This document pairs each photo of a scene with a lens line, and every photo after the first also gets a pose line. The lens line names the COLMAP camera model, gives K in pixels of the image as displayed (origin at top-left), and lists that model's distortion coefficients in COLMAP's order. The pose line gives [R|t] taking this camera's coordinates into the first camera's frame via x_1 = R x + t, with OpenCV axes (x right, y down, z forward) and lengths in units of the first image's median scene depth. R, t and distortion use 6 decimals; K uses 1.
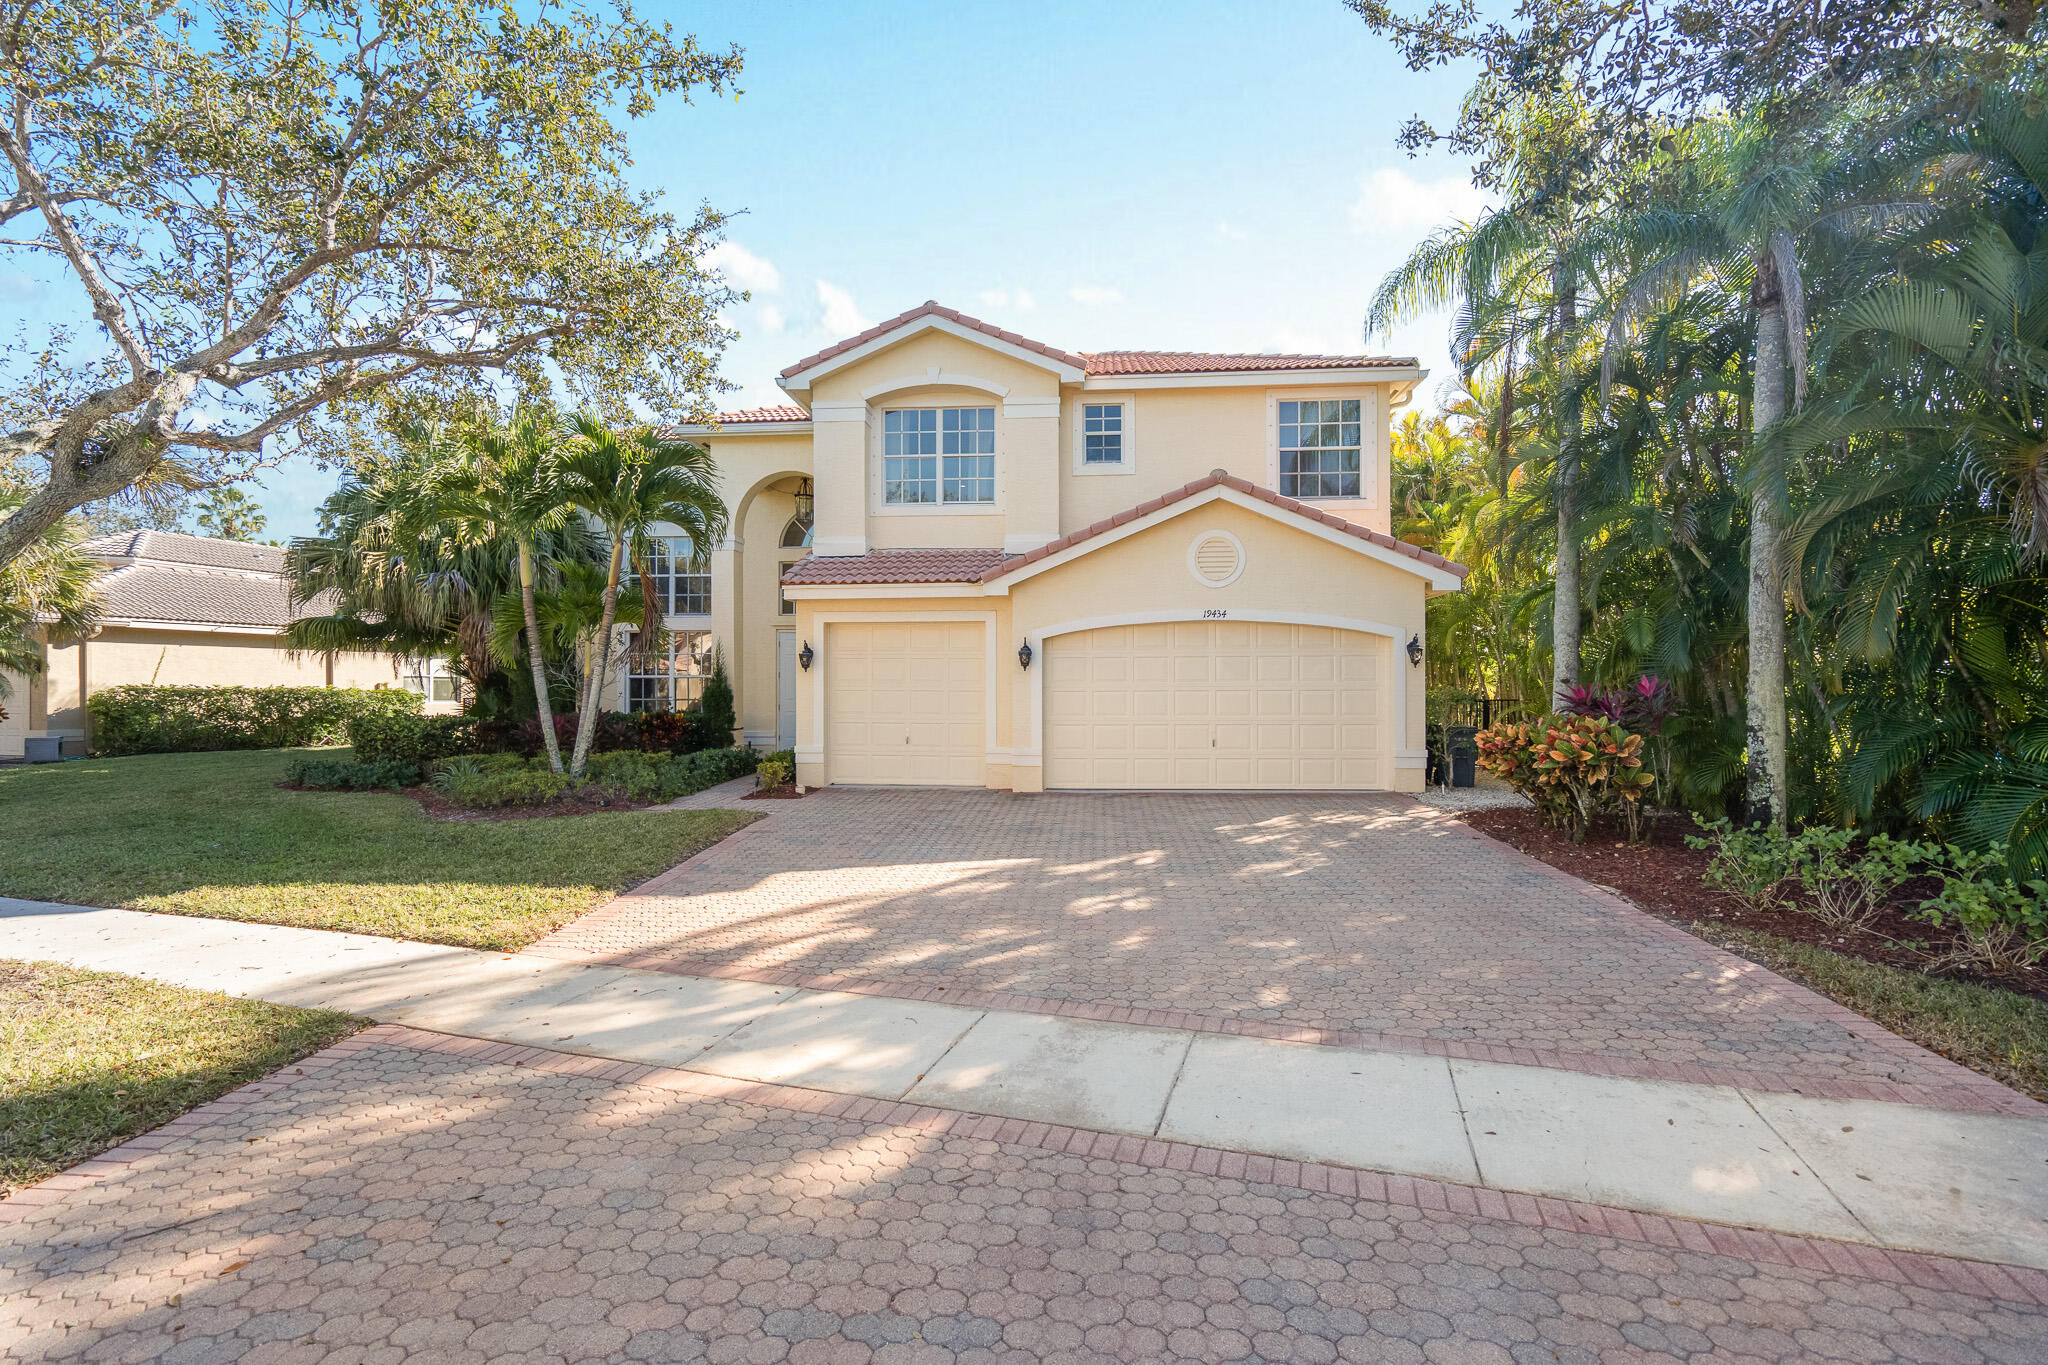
lens RADIAL K [[933.0, 0, 1028.9], [0, 933.0, 681.8], [0, 0, 1]] dist [-0.004715, 0.003350]
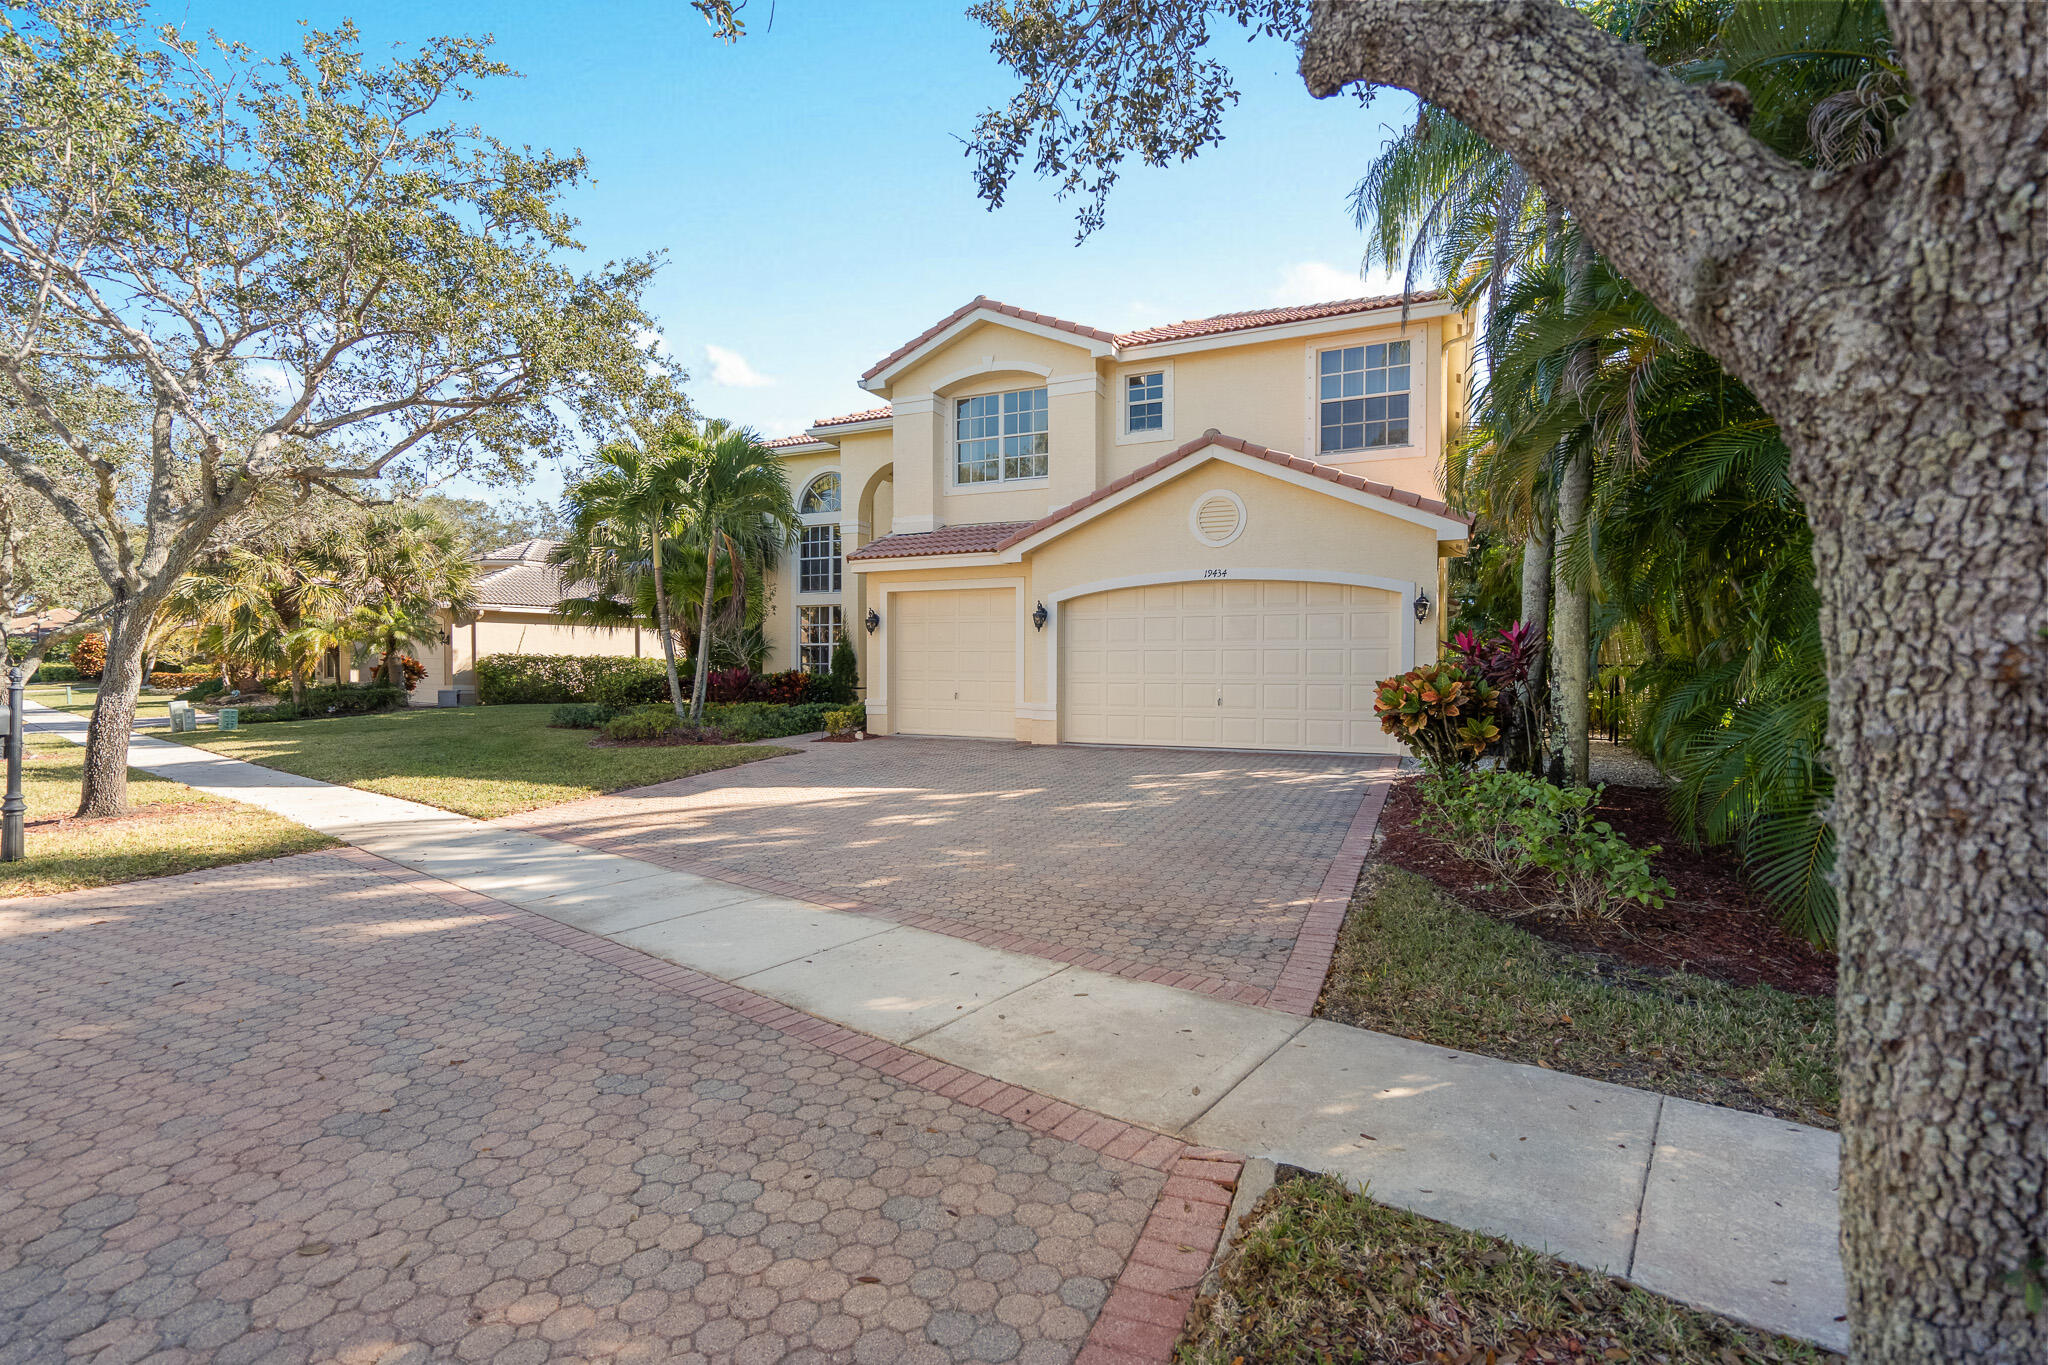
lens RADIAL K [[933.0, 0, 1015.8], [0, 933.0, 682.4], [0, 0, 1]] dist [-0.004715, 0.003350]
pose [[0.935833, 0.009794, -0.352308, 0.322313], [-0.002413, 0.999768, 0.021384, 0.021812], [0.352436, -0.019162, 0.935640, -0.018966]]
